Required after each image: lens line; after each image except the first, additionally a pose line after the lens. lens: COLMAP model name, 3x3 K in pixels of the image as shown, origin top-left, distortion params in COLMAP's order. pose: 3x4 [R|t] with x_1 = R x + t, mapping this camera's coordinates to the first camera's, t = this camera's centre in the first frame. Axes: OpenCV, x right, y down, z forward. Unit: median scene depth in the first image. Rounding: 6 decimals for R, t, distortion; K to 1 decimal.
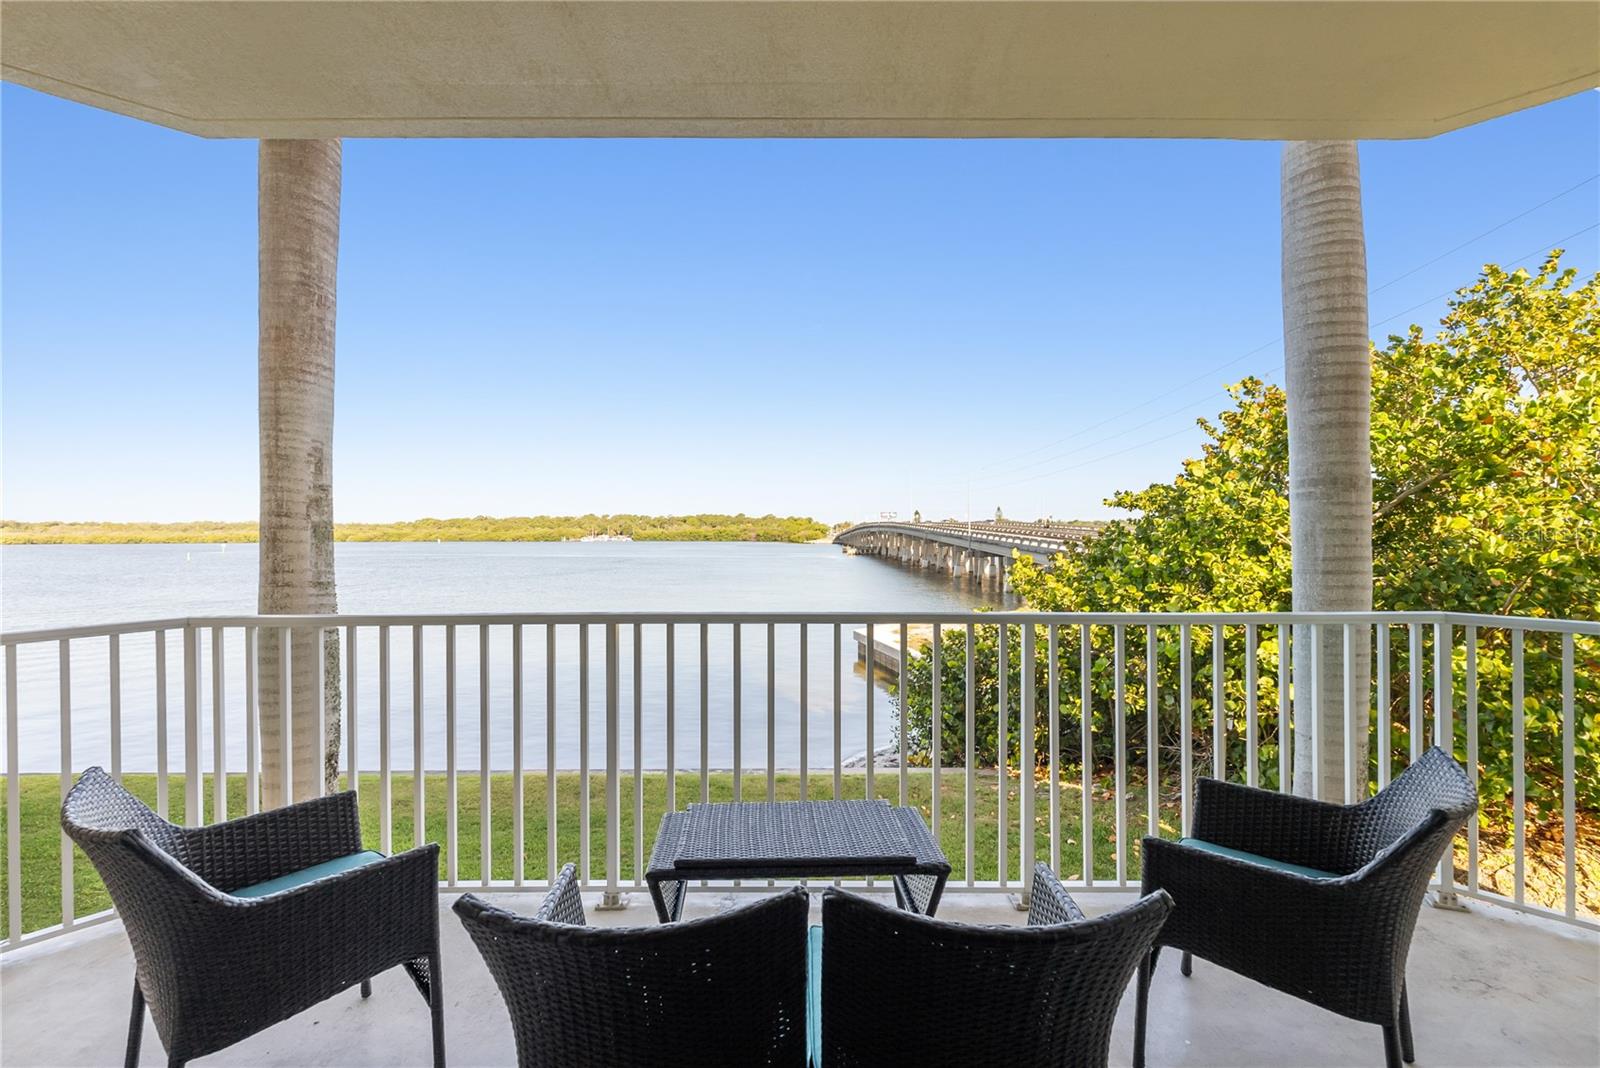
lens RADIAL K [[726.3, 0, 818.4], [0, 726.3, 532.2], [0, 0, 1]] dist [0.000773, 0.000151]
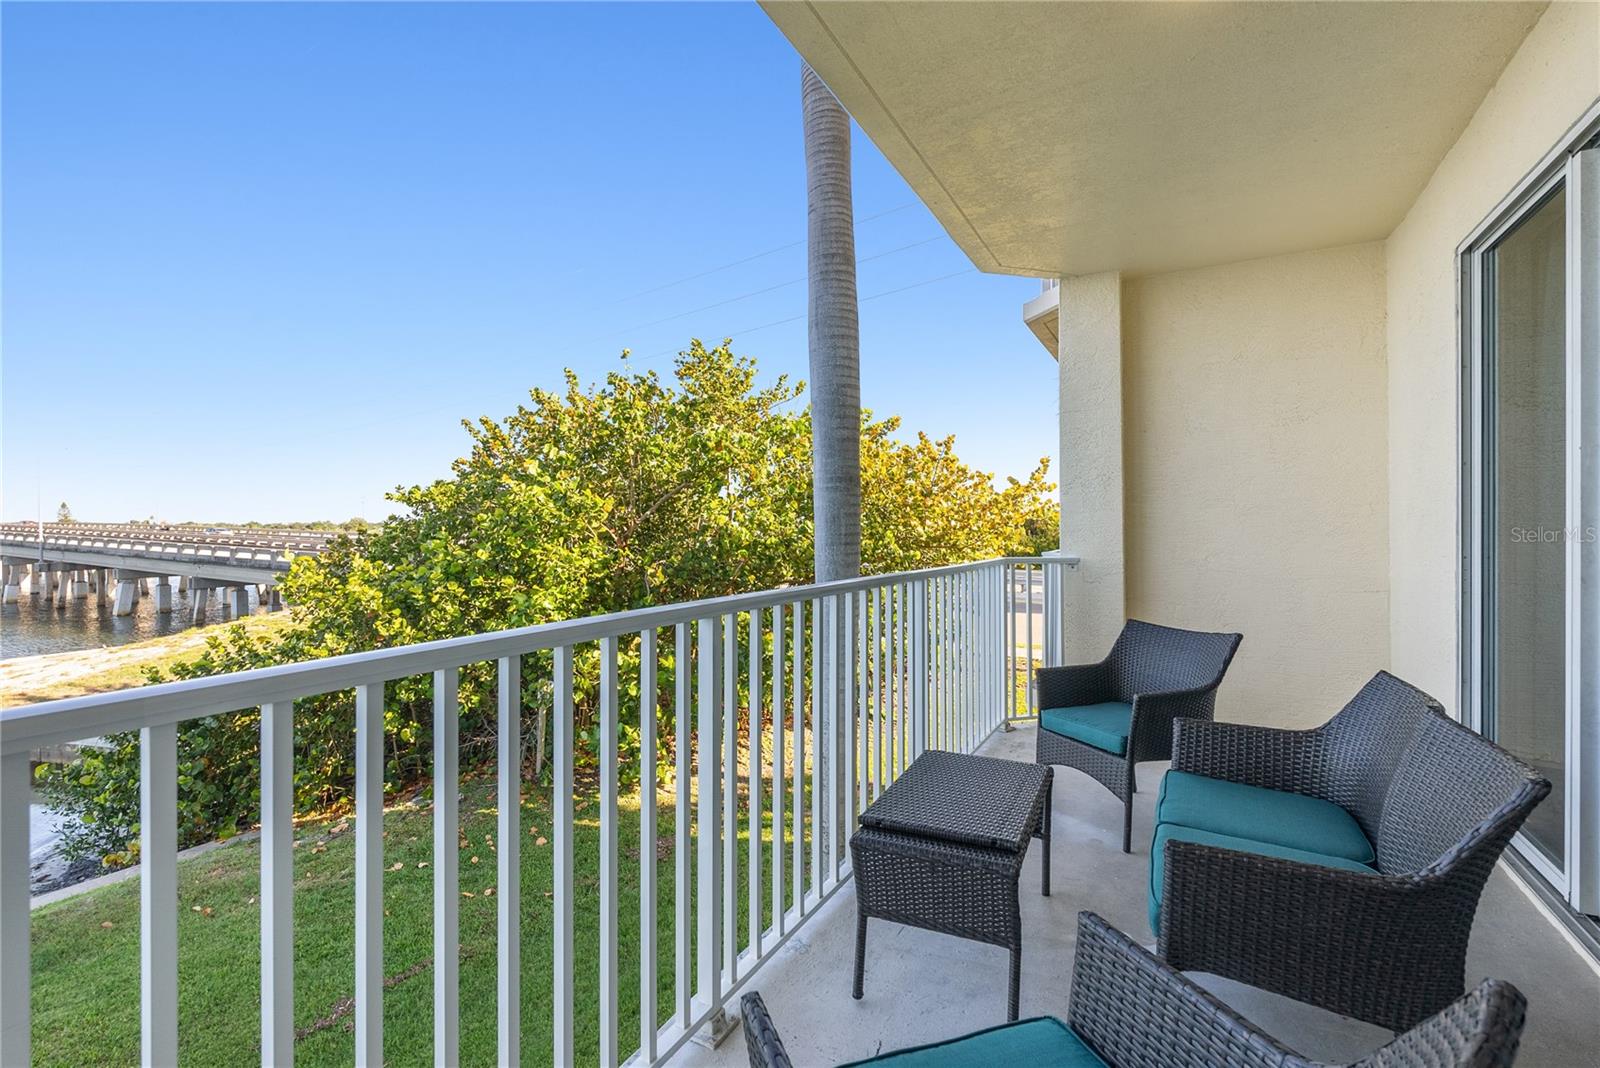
lens RADIAL K [[714.0, 0, 800.0], [0, 714.0, 534.0], [0, 0, 1]] dist [0.000124, -0.000031]
pose [[0.494357, -0.007551, 0.869226, -0.205852], [0.009097, 0.999952, 0.003513, 0.011597], [-0.869211, 0.006170, 0.494402, 0.148105]]
